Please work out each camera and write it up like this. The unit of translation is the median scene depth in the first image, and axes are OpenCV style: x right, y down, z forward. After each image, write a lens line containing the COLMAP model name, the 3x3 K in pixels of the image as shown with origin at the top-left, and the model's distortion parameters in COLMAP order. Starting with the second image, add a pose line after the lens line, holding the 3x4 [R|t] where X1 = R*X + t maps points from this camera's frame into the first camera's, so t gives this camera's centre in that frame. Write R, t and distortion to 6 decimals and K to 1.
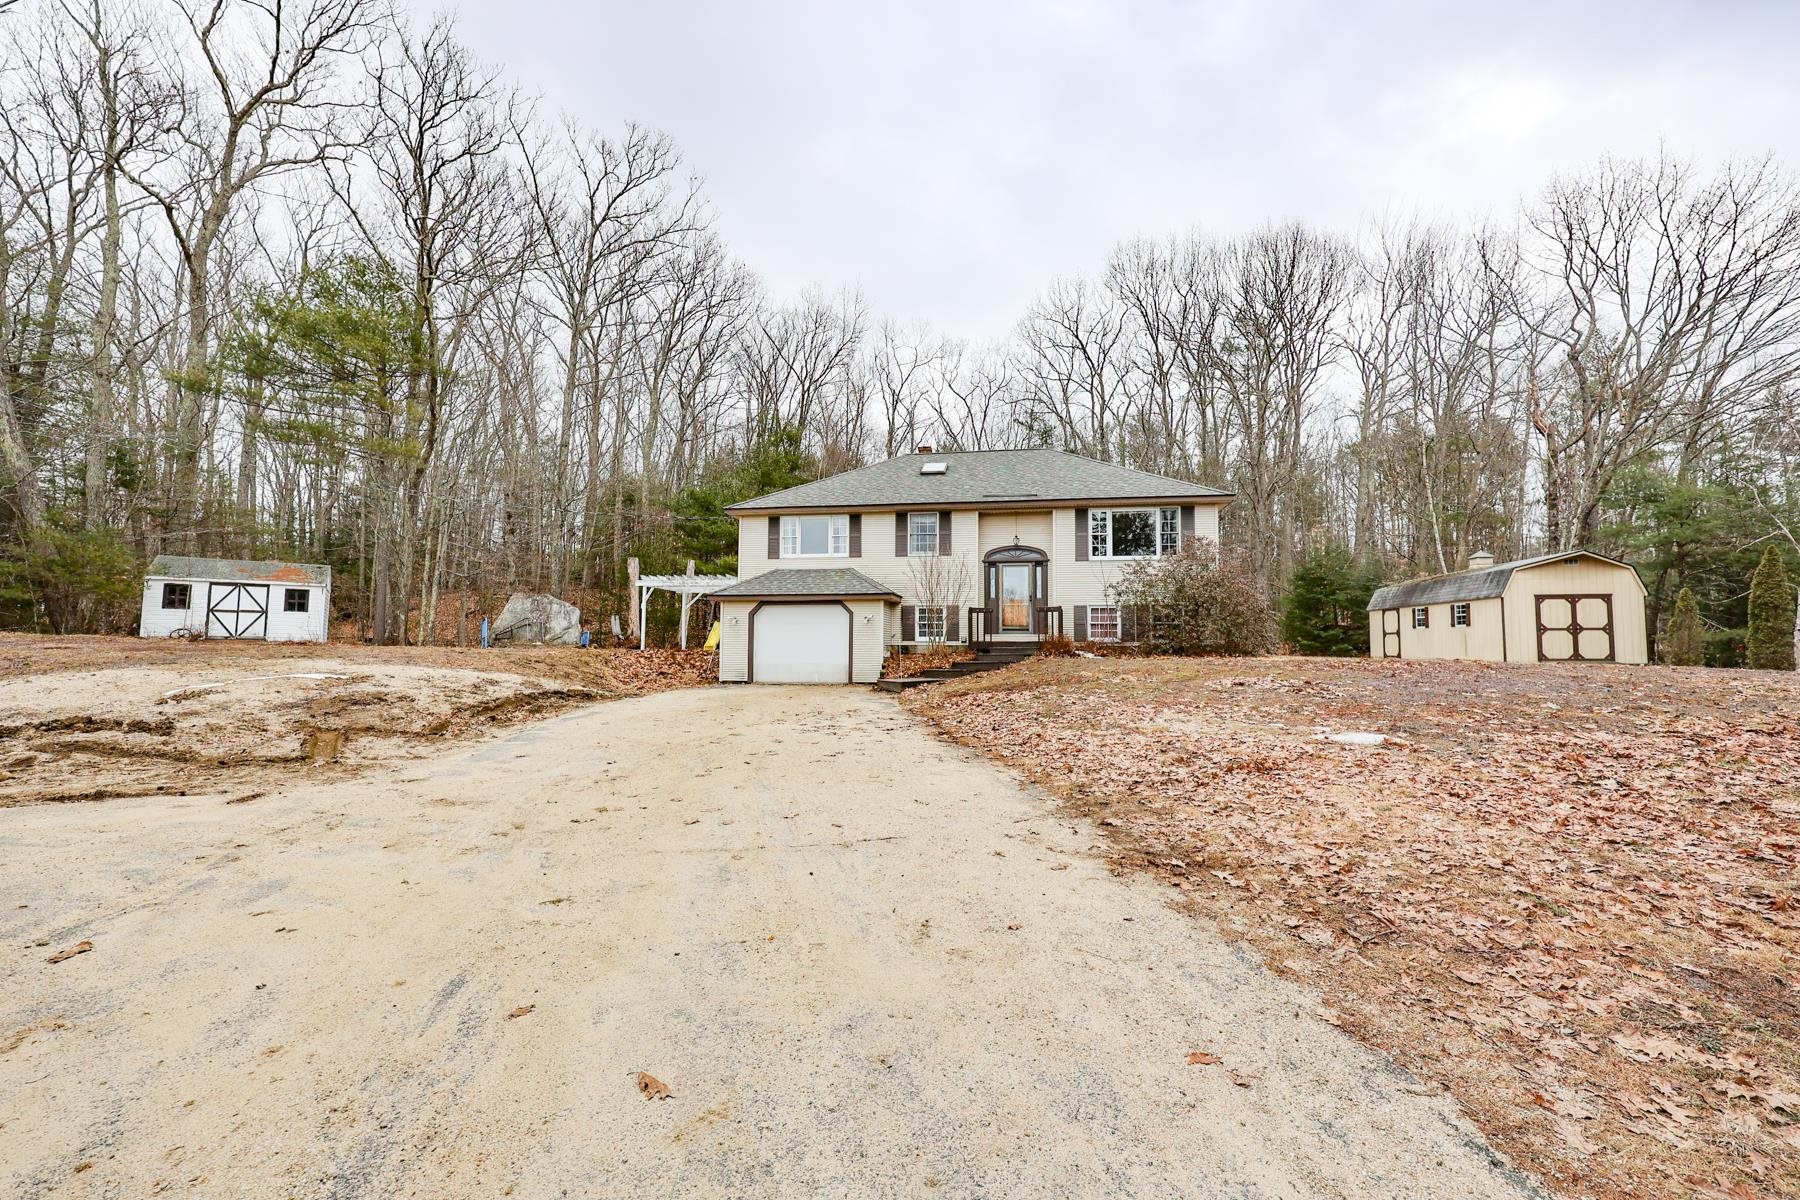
lens RADIAL K [[735.8, 0, 903.0], [0, 735.8, 605.8], [0, 0, 1]] dist [0.001470, 0.000300]
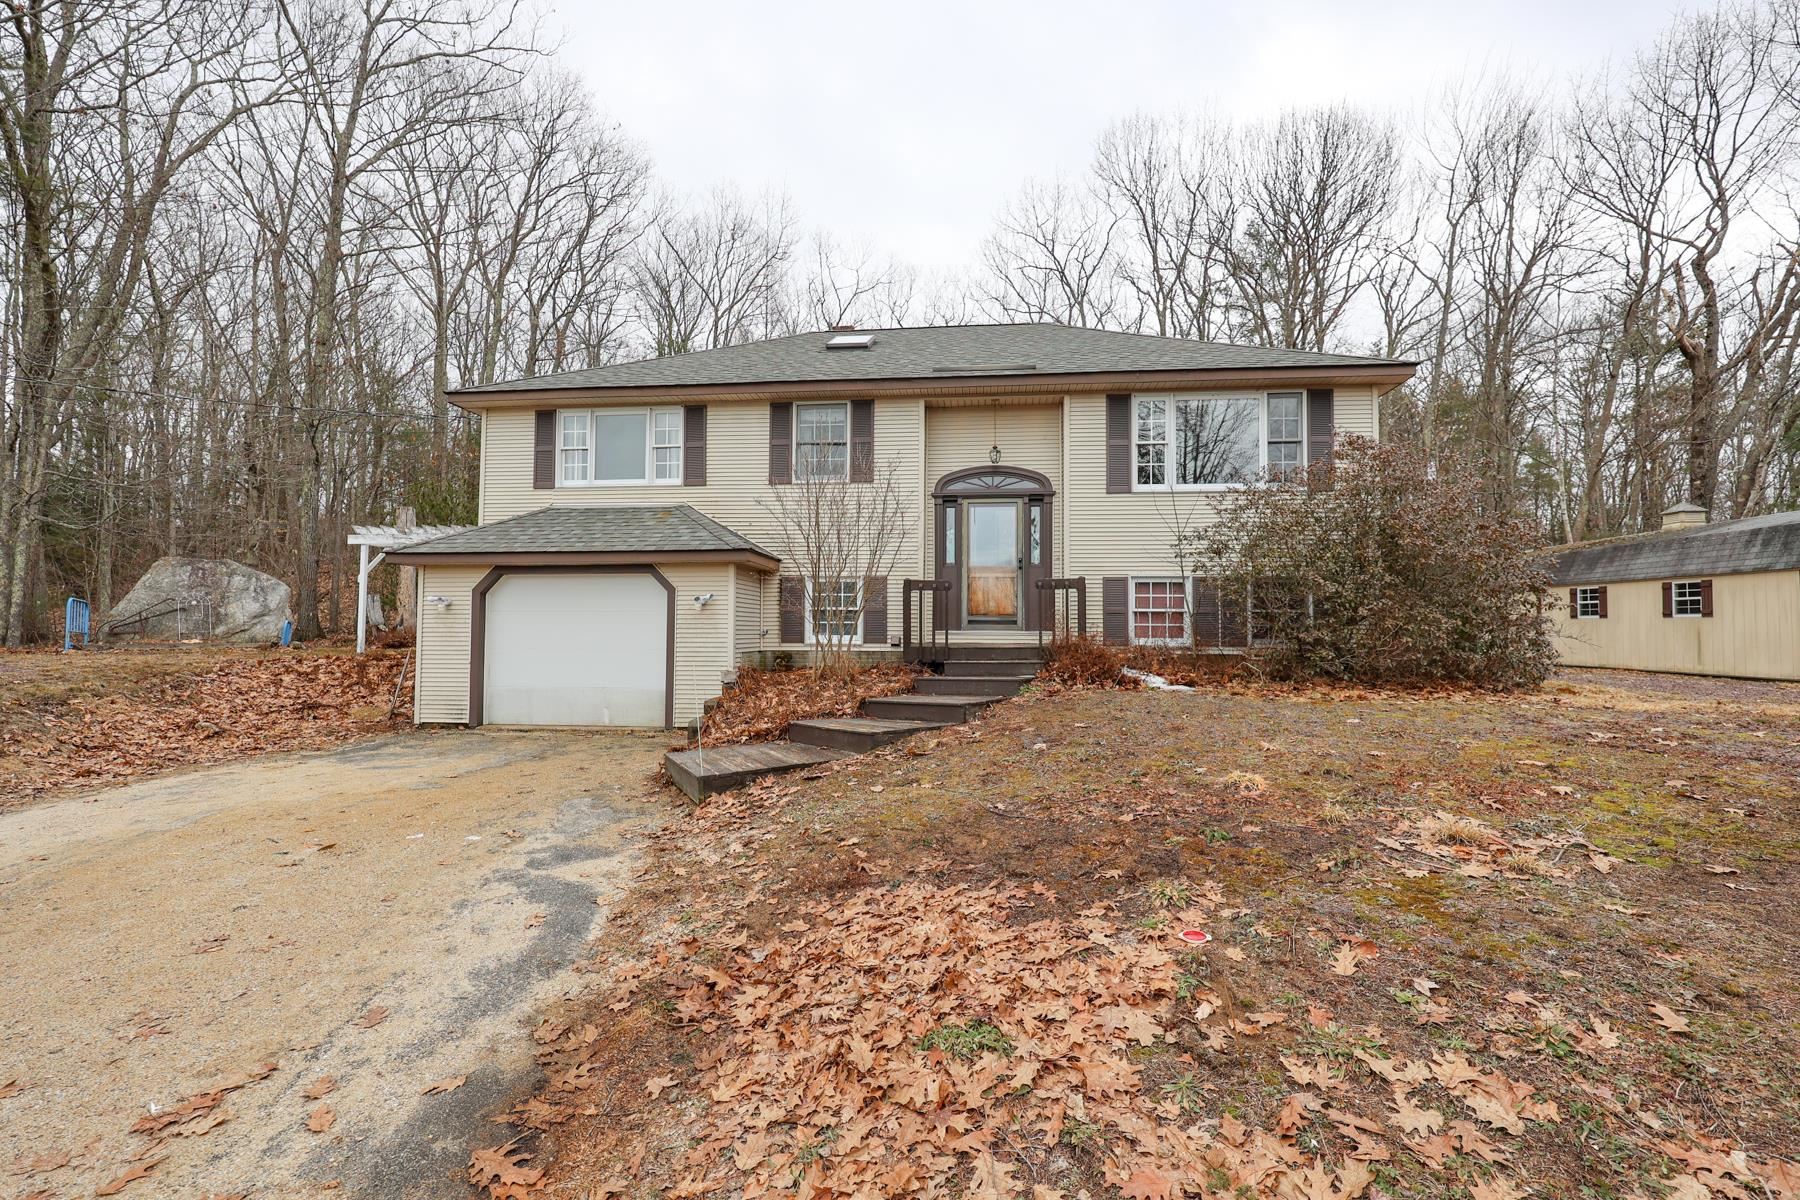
lens RADIAL K [[735.8, 0, 903.0], [0, 735.8, 605.8], [0, 0, 1]] dist [0.001470, 0.000300]
pose [[0.998152, 0.003236, 0.060685, 0.054042], [-0.004625, 0.999730, 0.022756, 0.008253], [-0.060595, -0.022995, 0.997898, 0.458319]]
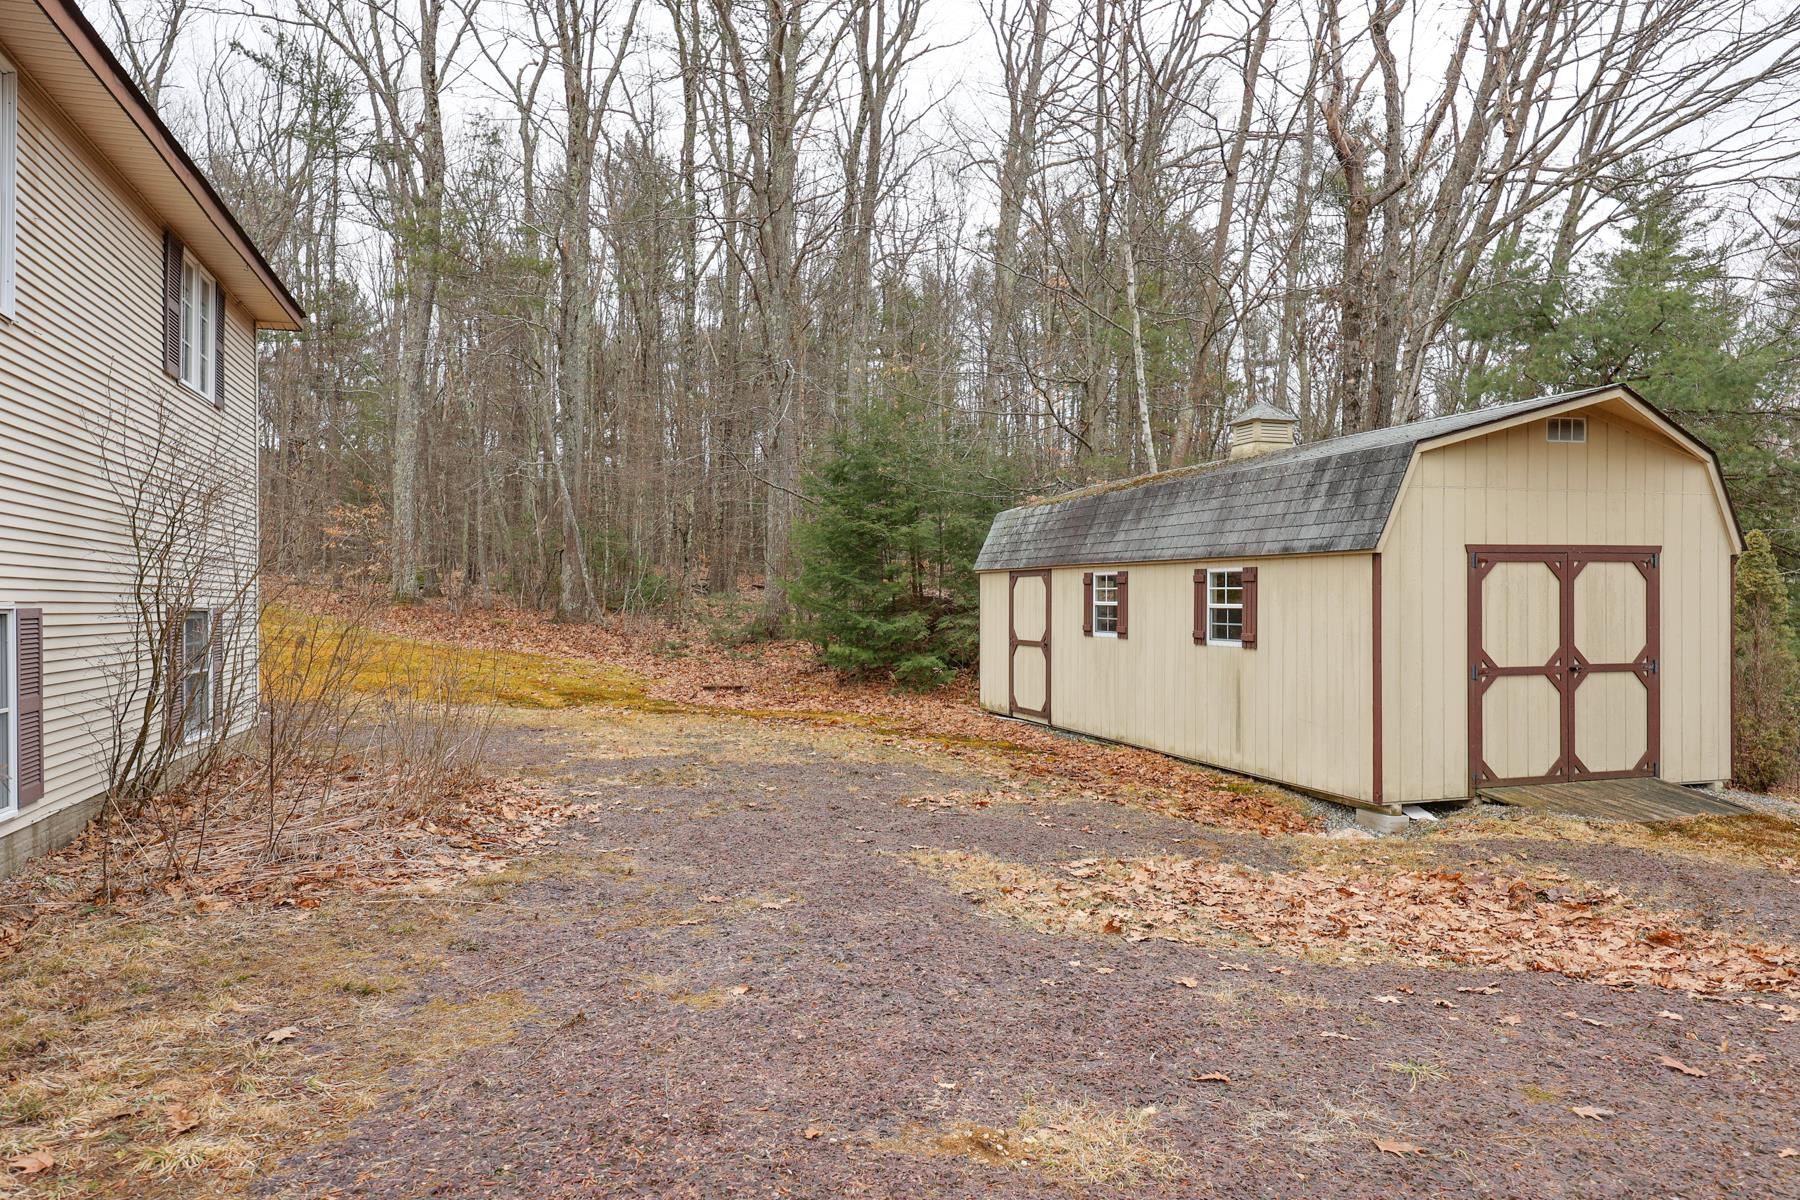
lens RADIAL K [[1238.7, 0, 900.0], [0, 1238.7, 600.0], [0, 0, 1]] dist [0.002605, 0.000580]
pose [[0.892987, -0.003924, 0.450066, 0.473964], [-0.022225, 0.998358, 0.052801, -0.014332], [-0.449534, -0.057153, 0.891433, 0.697214]]
